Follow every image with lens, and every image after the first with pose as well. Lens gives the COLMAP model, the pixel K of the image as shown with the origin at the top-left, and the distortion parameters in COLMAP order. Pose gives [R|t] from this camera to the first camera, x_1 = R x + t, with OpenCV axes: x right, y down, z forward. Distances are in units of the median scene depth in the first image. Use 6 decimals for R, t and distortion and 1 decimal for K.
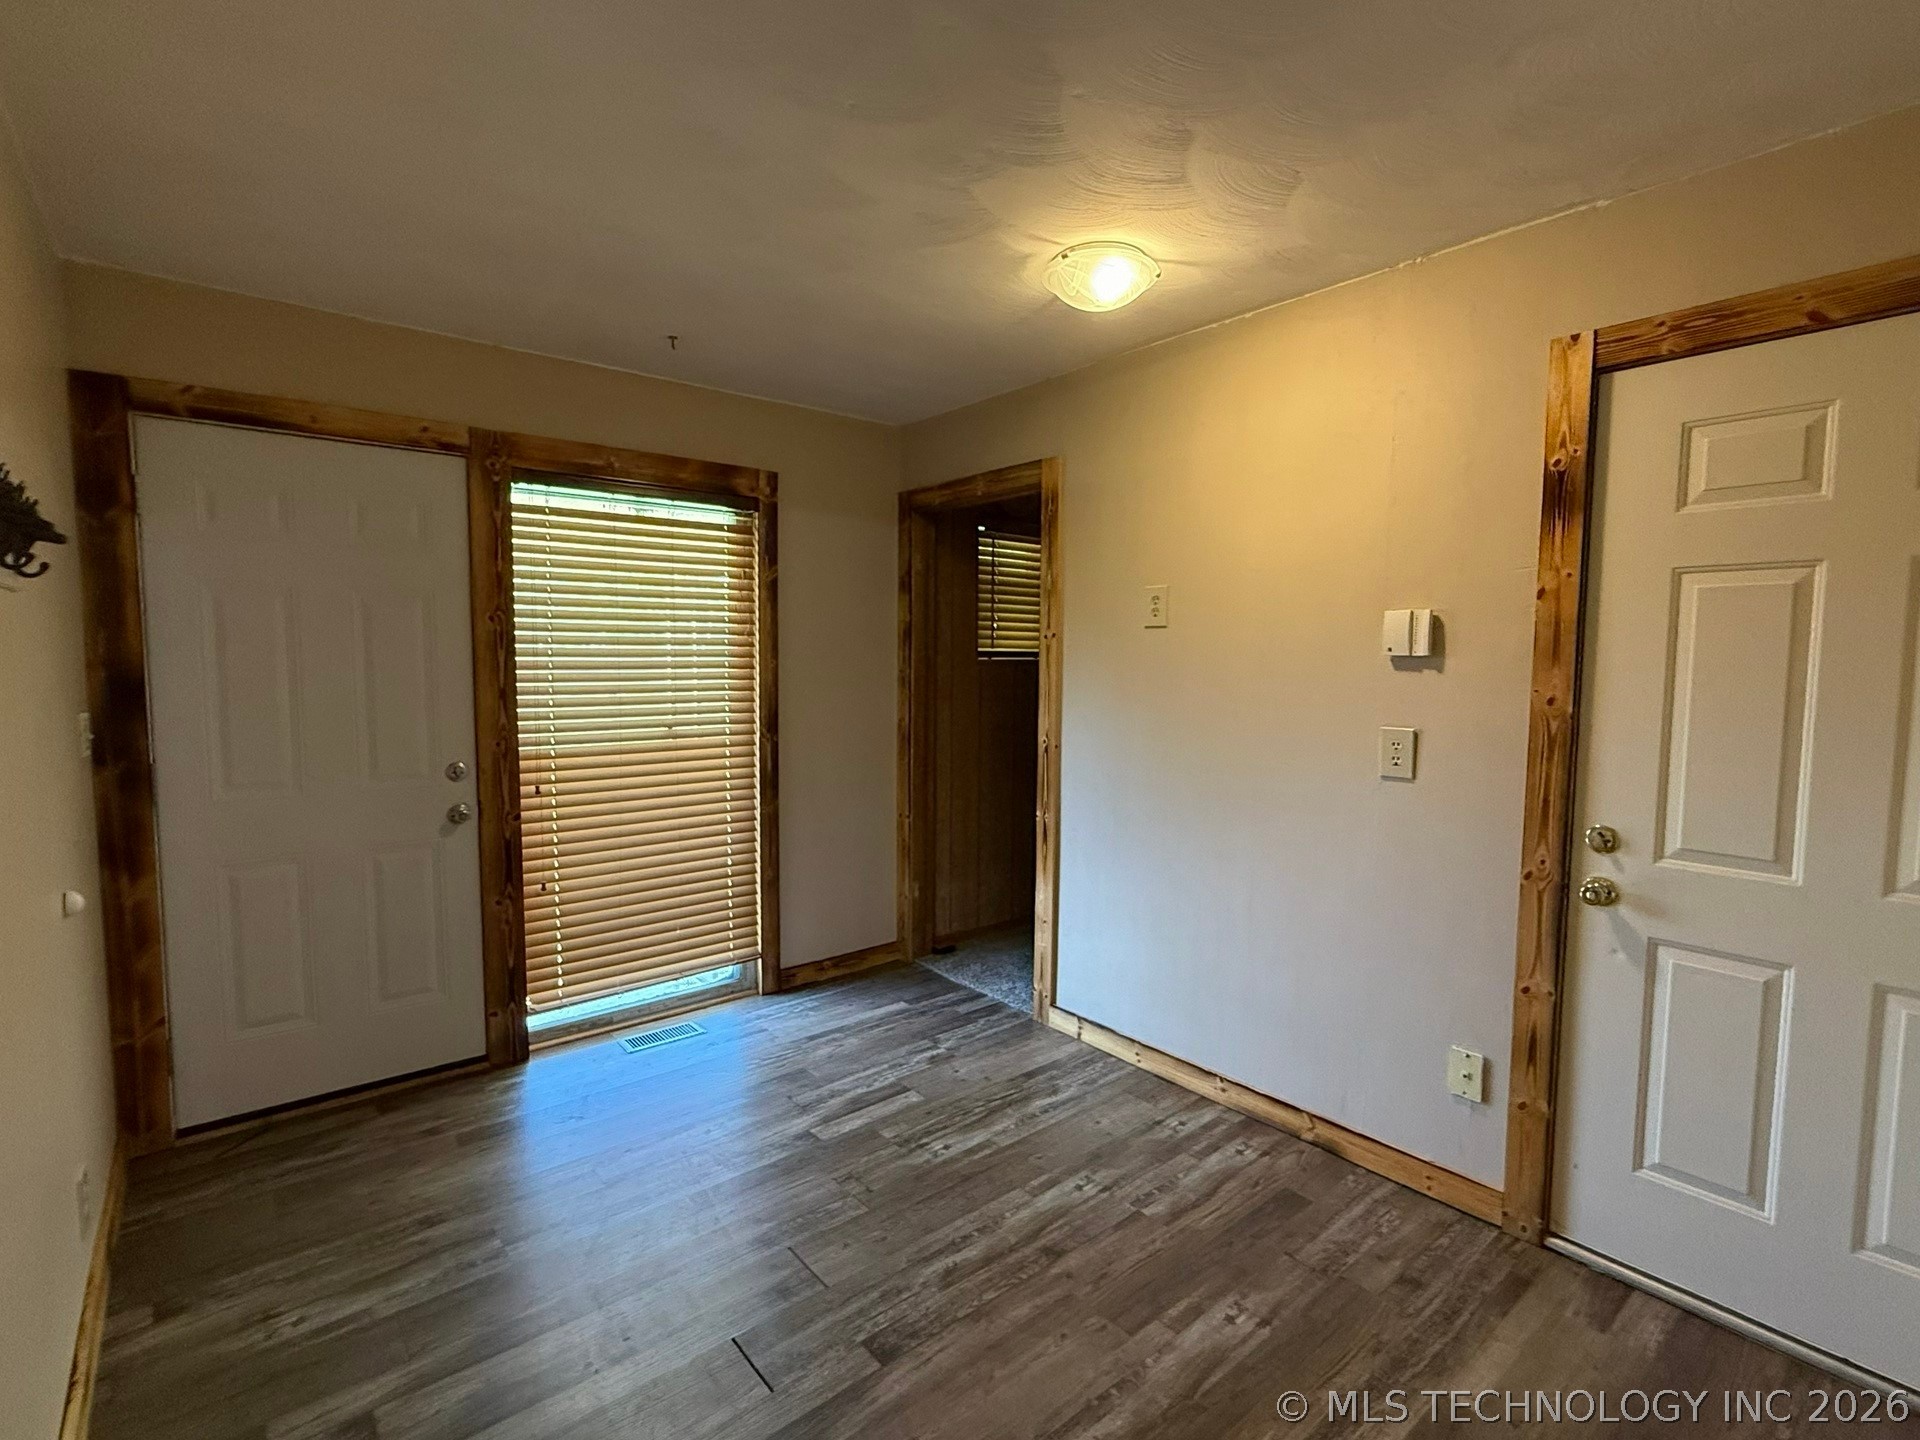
lens RADIAL K [[904.4, 0, 958.4], [0, 904.4, 711.3], [0, 0, 1]] dist [-0.004014, -0.000517]
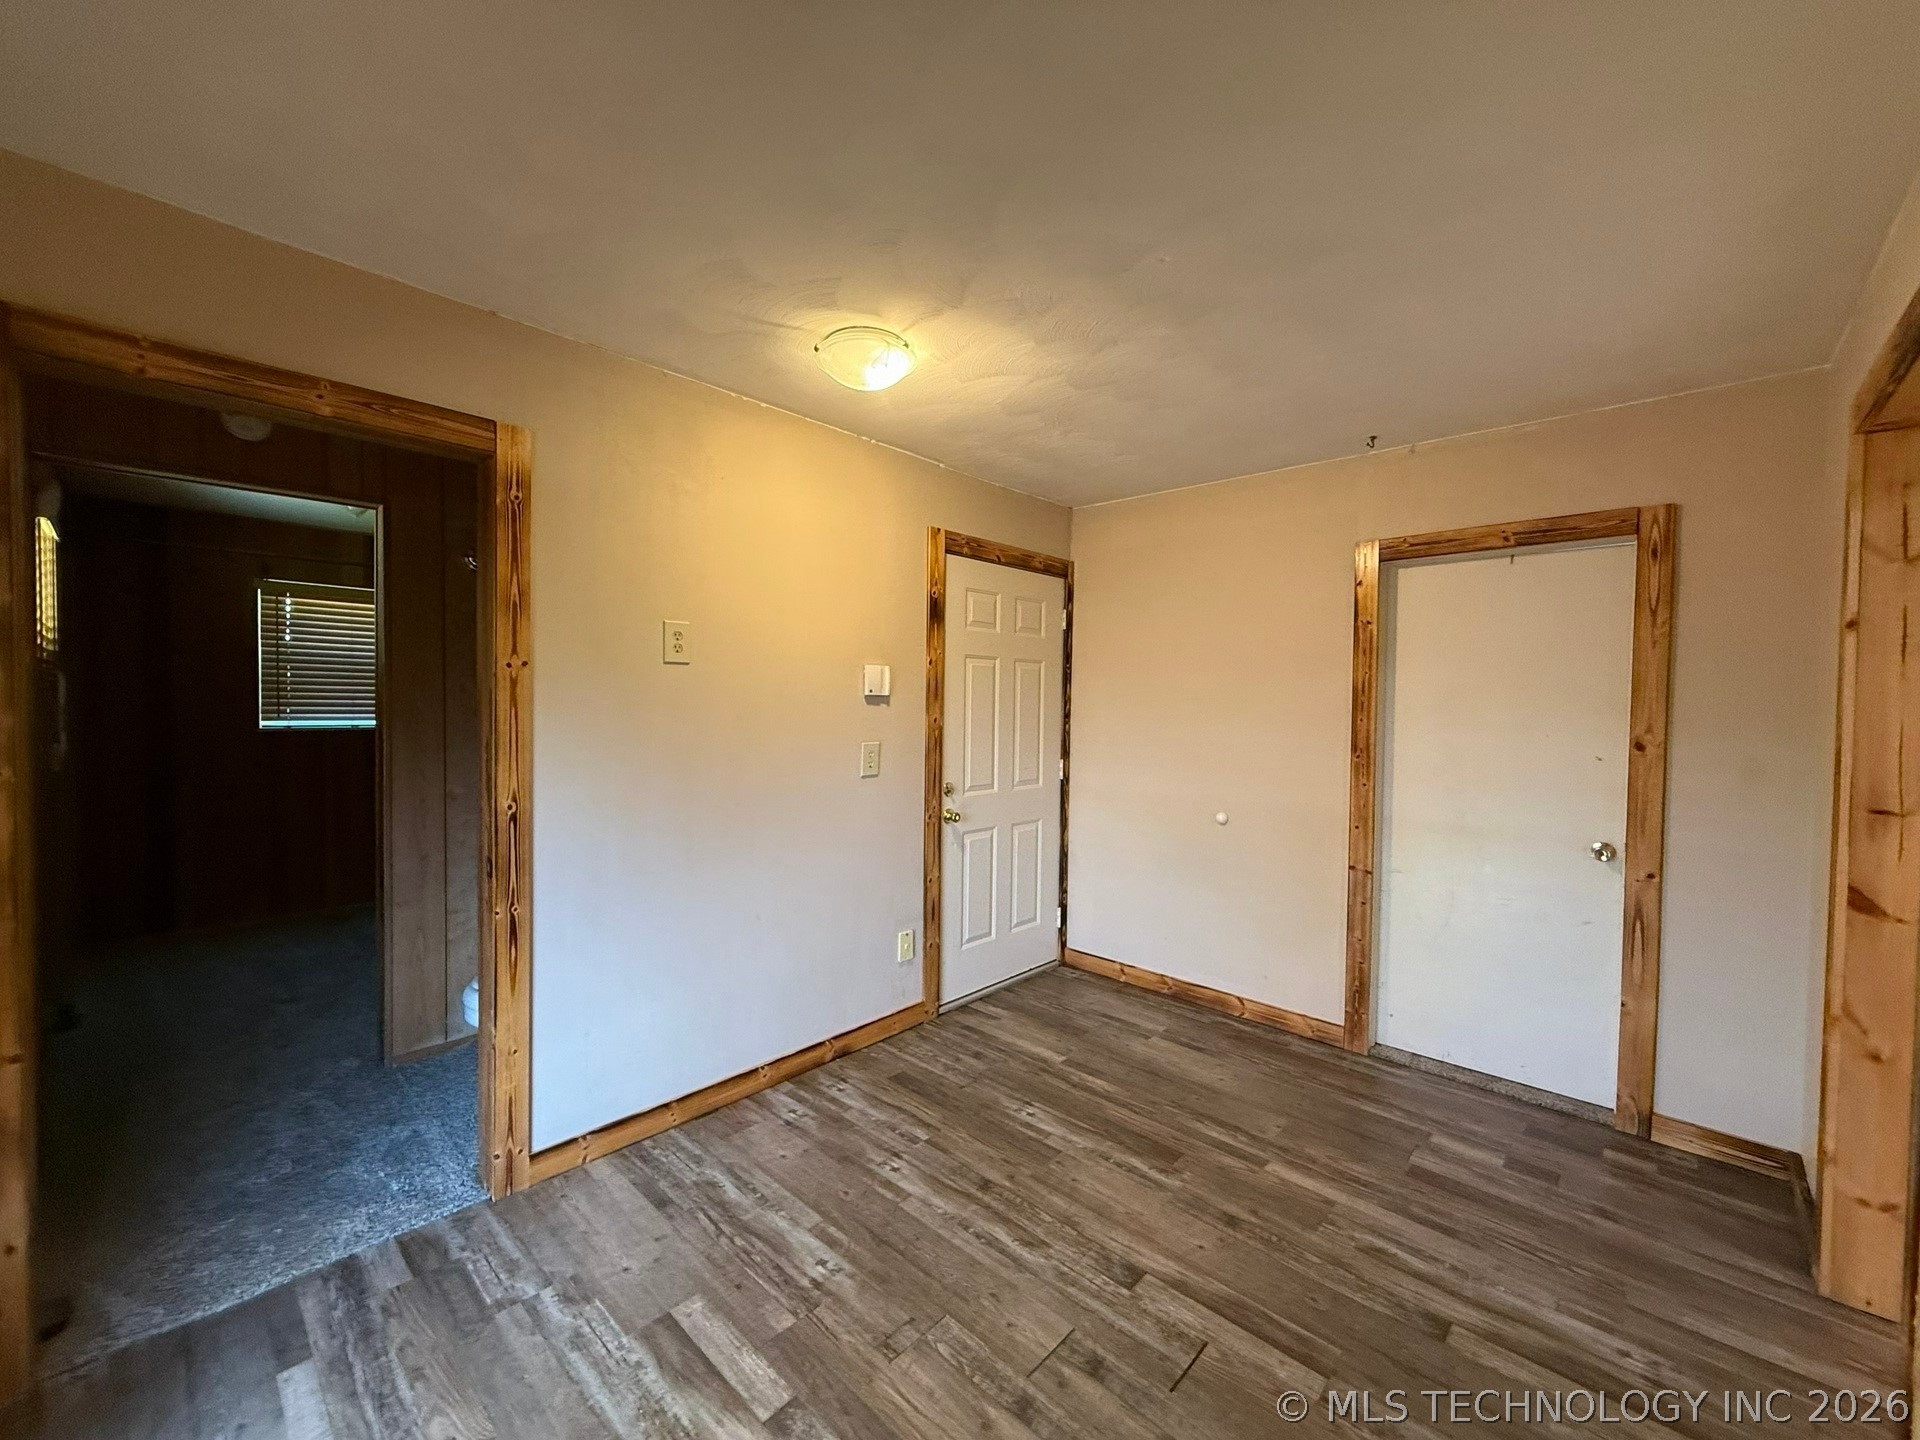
lens RADIAL K [[775.7, 0, 954.8], [0, 775.7, 708.0], [0, 0, 1]] dist [-0.000065, -0.000472]
pose [[-0.133944, -0.020919, 0.990768, -0.847575], [0.044064, 0.998663, 0.027043, -0.071183], [-0.990009, 0.047279, -0.132843, 1.061913]]
